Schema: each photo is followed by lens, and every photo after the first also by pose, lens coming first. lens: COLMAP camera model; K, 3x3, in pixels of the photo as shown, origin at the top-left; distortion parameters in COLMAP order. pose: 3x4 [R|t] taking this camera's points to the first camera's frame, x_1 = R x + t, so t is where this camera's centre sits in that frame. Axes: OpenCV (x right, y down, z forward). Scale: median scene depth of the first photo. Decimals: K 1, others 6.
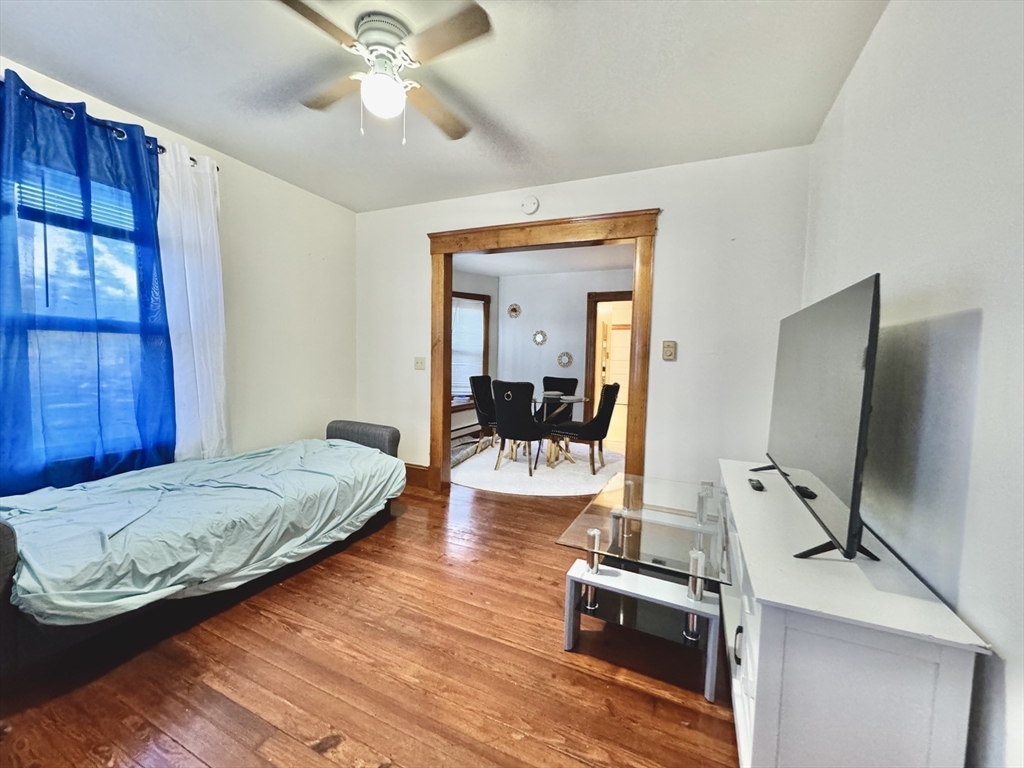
lens RADIAL K [[411.6, 0, 511.5], [0, 411.6, 383.2], [0, 0, 1]] dist [-0.002274, -0.000090]
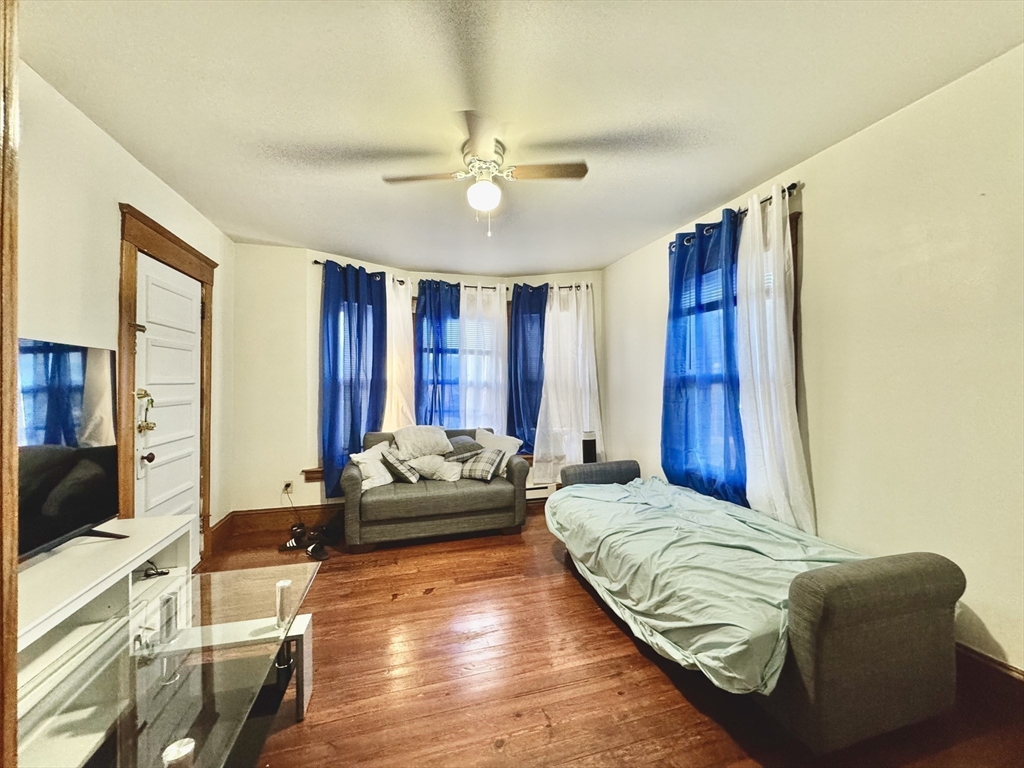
lens RADIAL K [[411.6, 0, 512.4], [0, 411.6, 380.2], [0, 0, 1]] dist [-0.002274, -0.000090]
pose [[-0.754420, -0.028950, -0.655753, 0.320282], [-0.062437, 0.997662, 0.027788, -0.124277], [0.653415, 0.061907, -0.754464, 1.484647]]
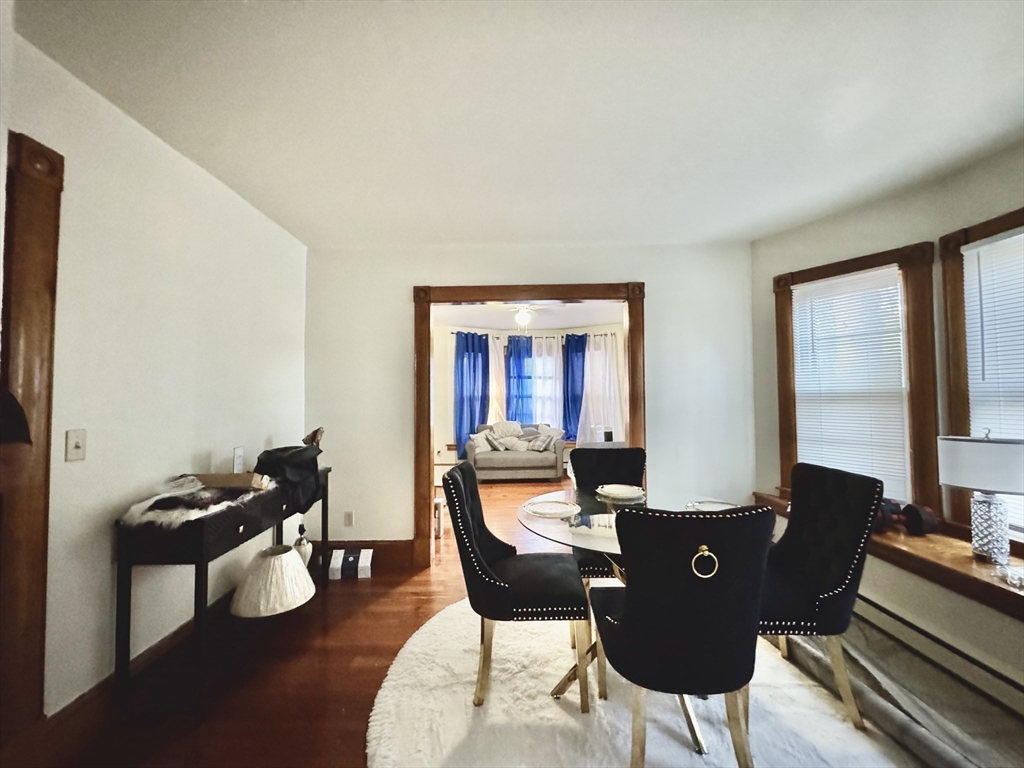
lens RADIAL K [[411.6, 0, 510.6], [0, 411.6, 383.9], [0, 0, 1]] dist [-0.002274, -0.000090]
pose [[-0.907658, -0.028908, -0.418713, 0.526382], [-0.042702, 0.998809, 0.023611, -0.168081], [0.417532, 0.039310, -0.907812, 2.091919]]
